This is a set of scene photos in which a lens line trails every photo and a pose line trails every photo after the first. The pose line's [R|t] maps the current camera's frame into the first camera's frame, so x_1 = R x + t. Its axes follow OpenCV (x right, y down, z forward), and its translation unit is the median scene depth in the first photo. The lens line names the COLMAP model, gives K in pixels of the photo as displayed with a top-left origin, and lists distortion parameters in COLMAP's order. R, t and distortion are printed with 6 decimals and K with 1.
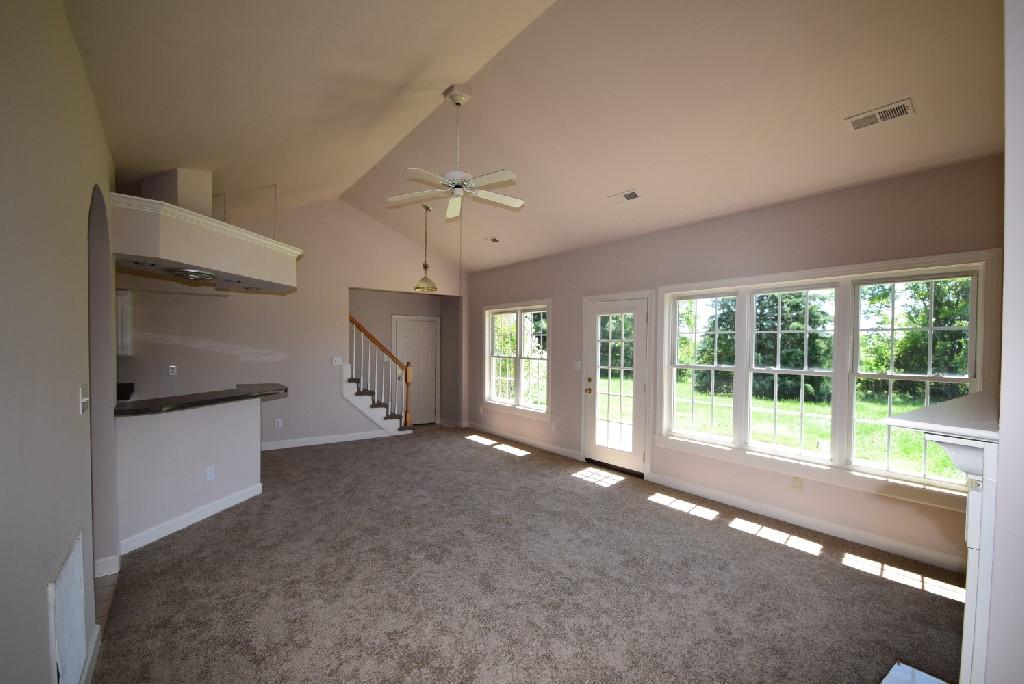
lens RADIAL K [[453.0, 0, 519.2], [0, 453.0, 347.8], [0, 0, 1]] dist [-0.001855, -0.001409]
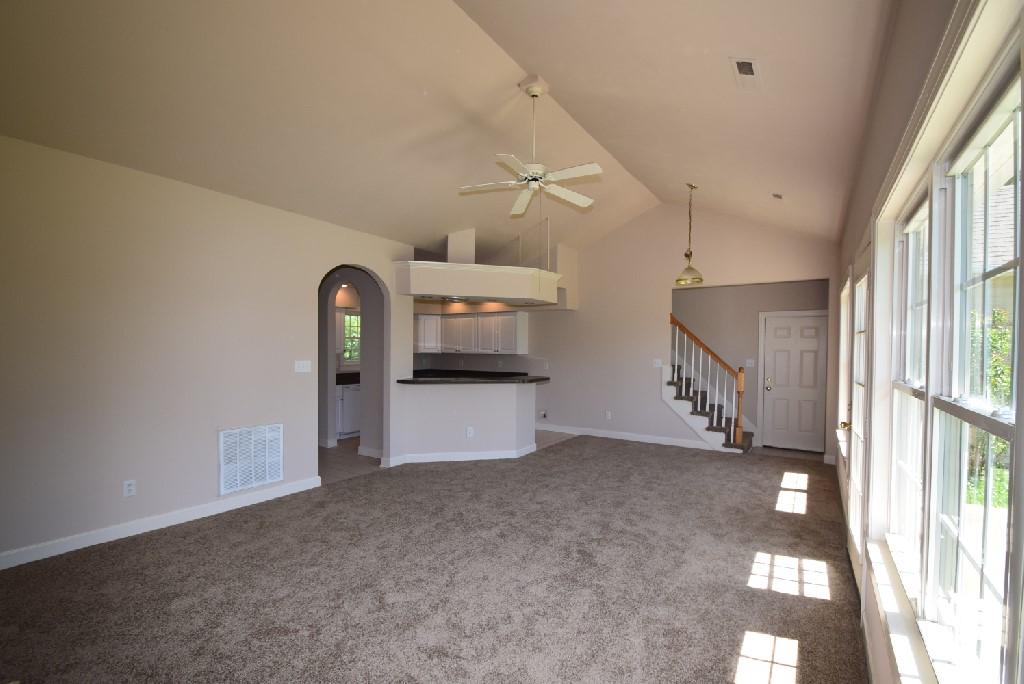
lens RADIAL K [[453.0, 0, 516.7], [0, 453.0, 355.8], [0, 0, 1]] dist [-0.001855, -0.001409]
pose [[0.344557, 0.012456, -0.938683, 0.431090], [-0.007692, 0.999916, 0.010445, 0.005000], [0.938734, 0.003621, 0.344624, 0.352778]]
